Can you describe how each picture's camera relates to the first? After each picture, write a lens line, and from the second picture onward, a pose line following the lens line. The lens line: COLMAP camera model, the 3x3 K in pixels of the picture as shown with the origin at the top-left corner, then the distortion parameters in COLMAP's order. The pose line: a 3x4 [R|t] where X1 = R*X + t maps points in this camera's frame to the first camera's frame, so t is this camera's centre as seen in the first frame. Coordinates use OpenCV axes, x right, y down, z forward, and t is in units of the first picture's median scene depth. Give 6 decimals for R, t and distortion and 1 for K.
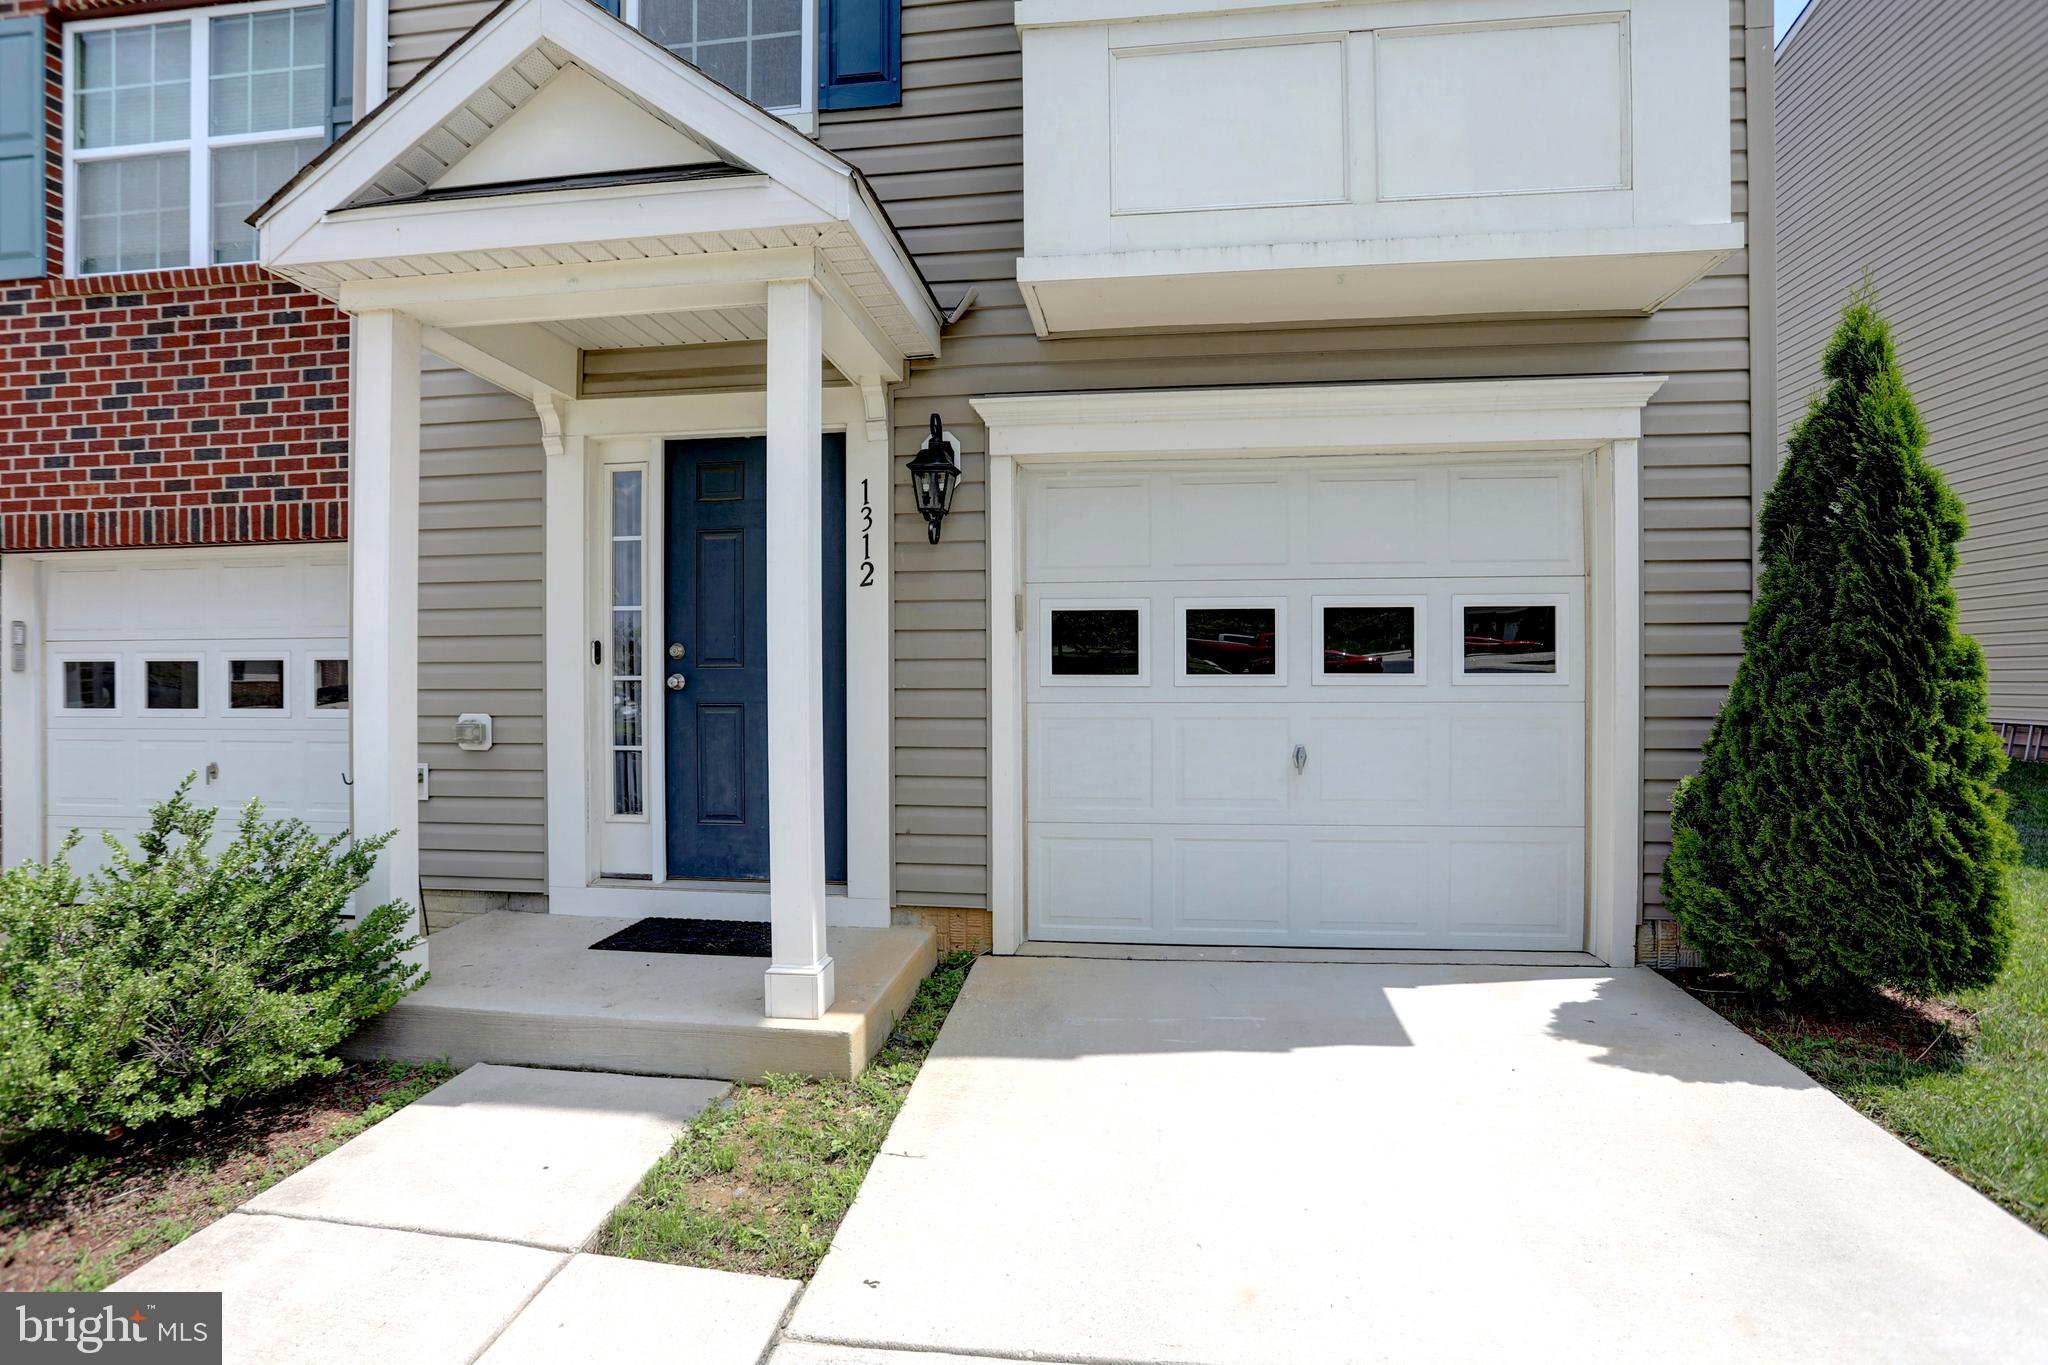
lens RADIAL K [[998.9, 0, 1024.0], [0, 998.9, 682.5], [0, 0, 1]] dist [-0.066673, 0.029162]
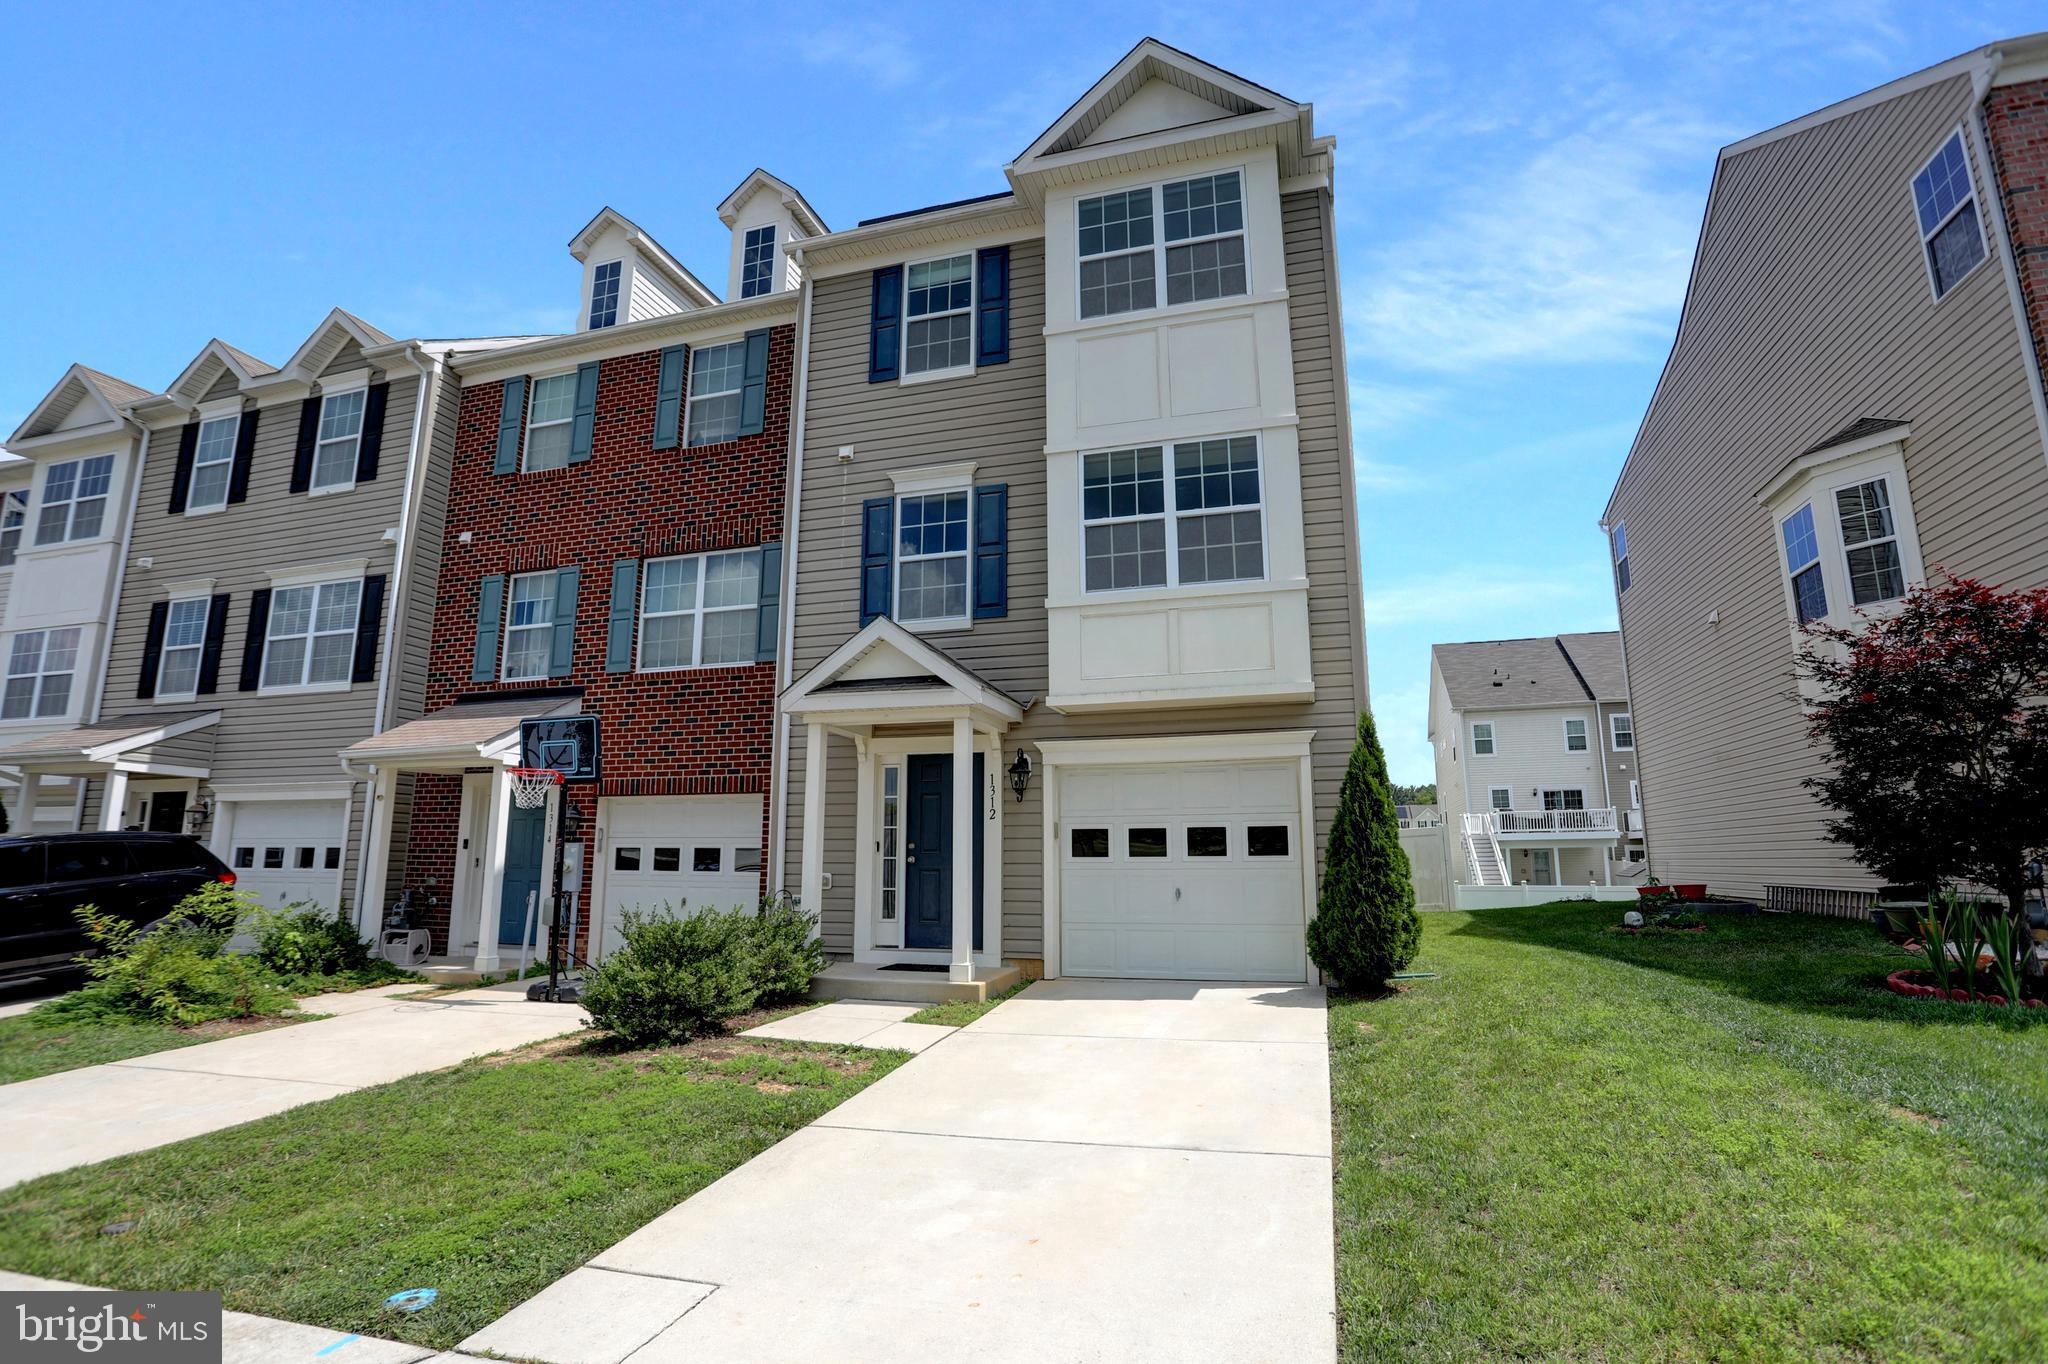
lens RADIAL K [[996.7, 0, 1024.0], [0, 996.7, 682.0], [0, 0, 1]] dist [-0.062216, 0.022682]
pose [[0.986990, -0.026014, -0.158663, 0.302548], [-0.002807, 0.983885, -0.178782, 0.005770], [0.160757, 0.176902, 0.971011, -1.354196]]
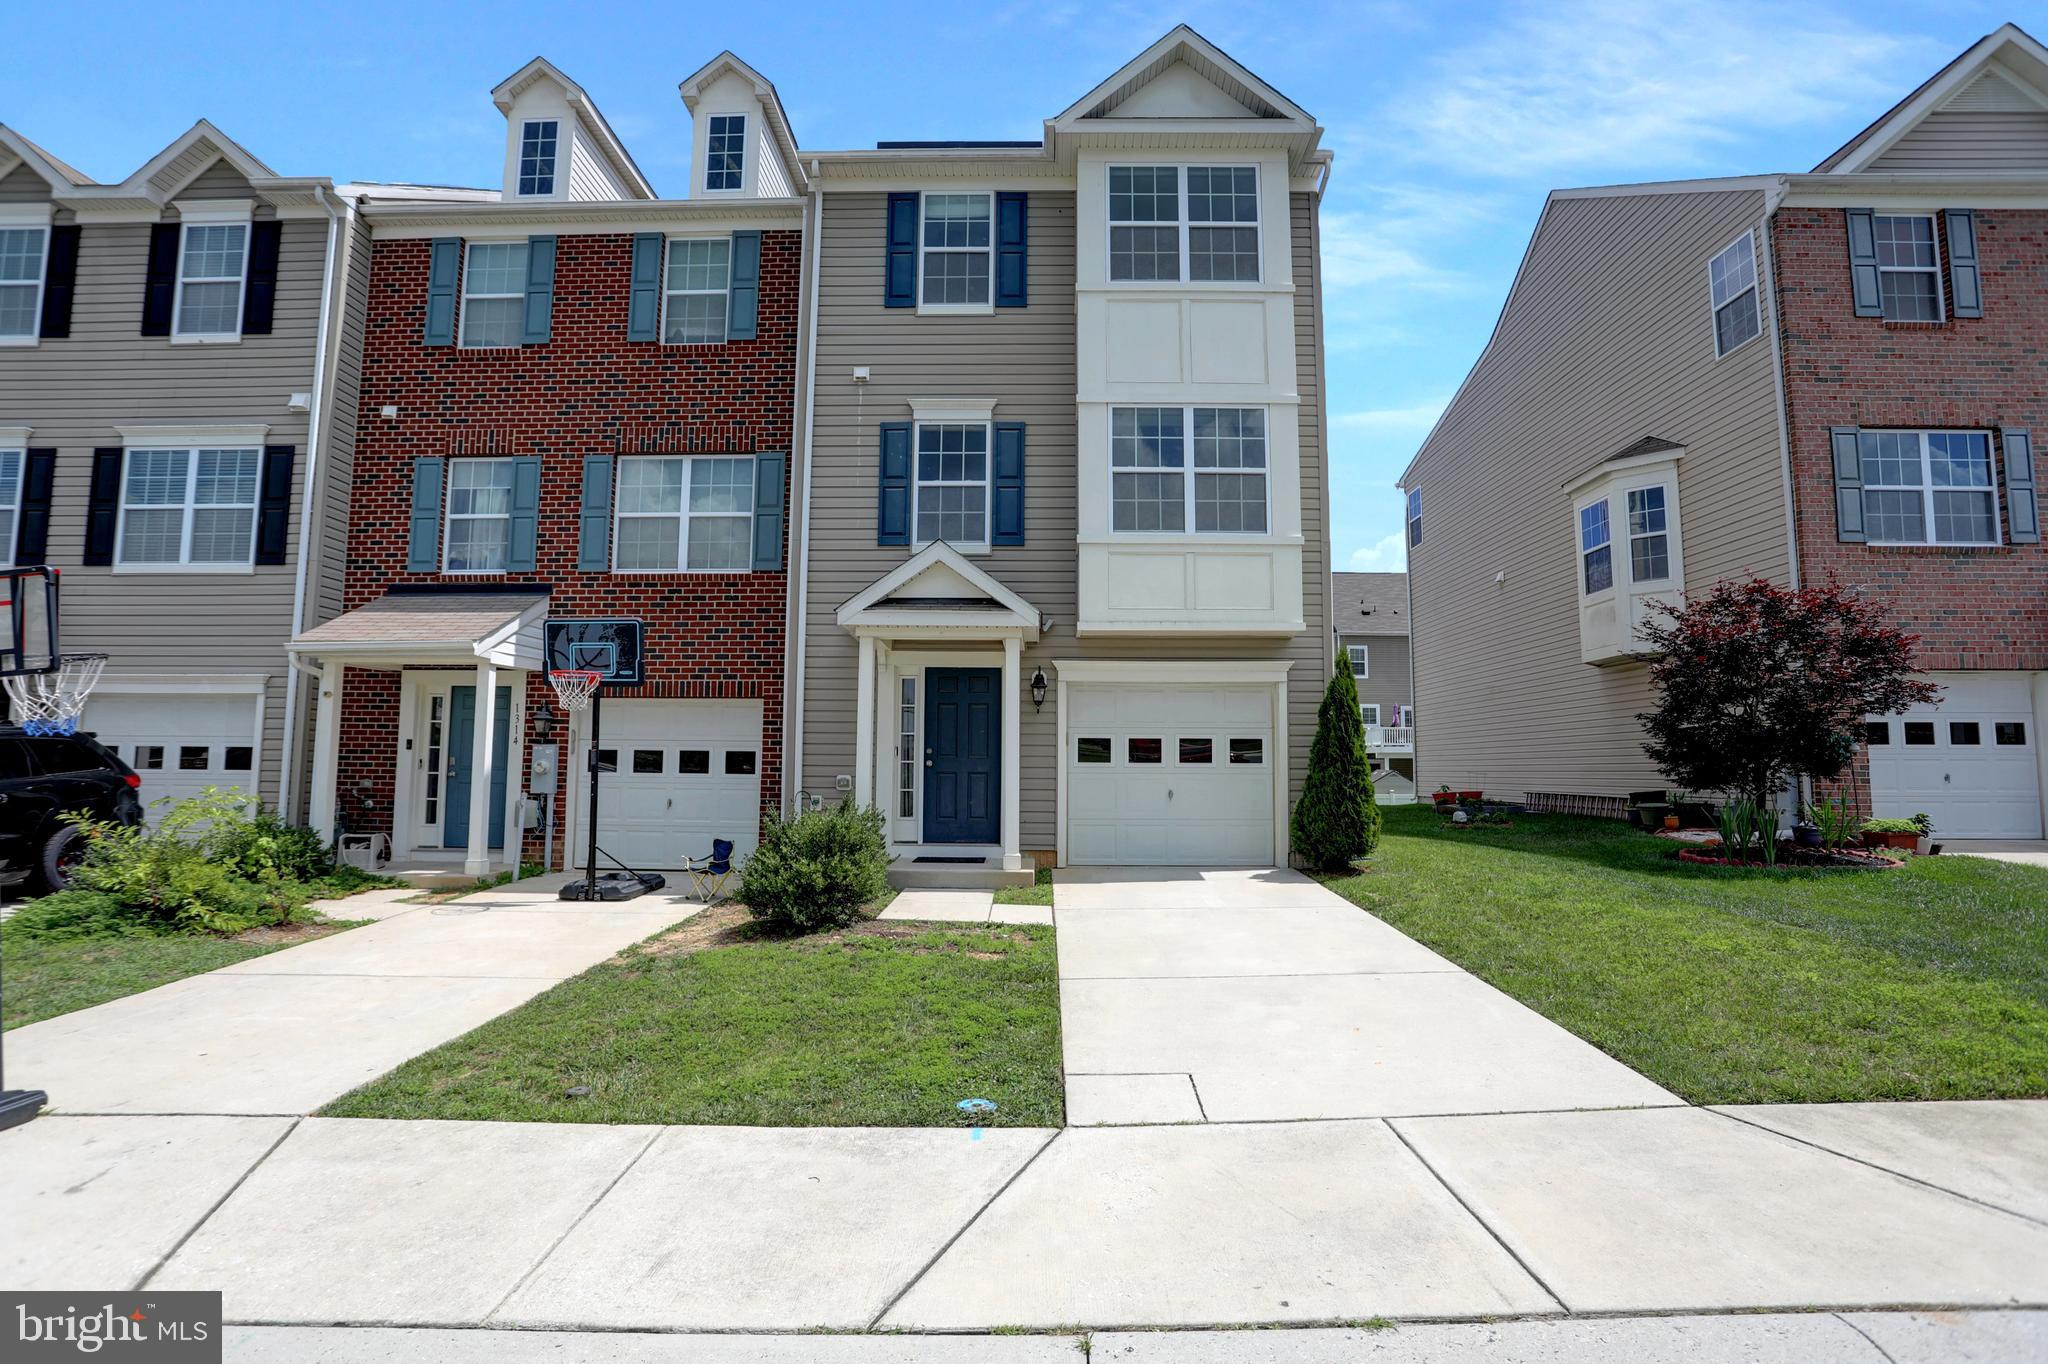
lens RADIAL K [[998.9, 0, 1024.0], [0, 998.9, 682.0], [0, 0, 1]] dist [-0.066673, 0.029162]
pose [[0.993045, 0.020175, 0.115996, -0.436487], [-0.009928, 0.996049, -0.088246, 0.015332], [-0.117319, 0.086481, 0.989322, -1.653510]]
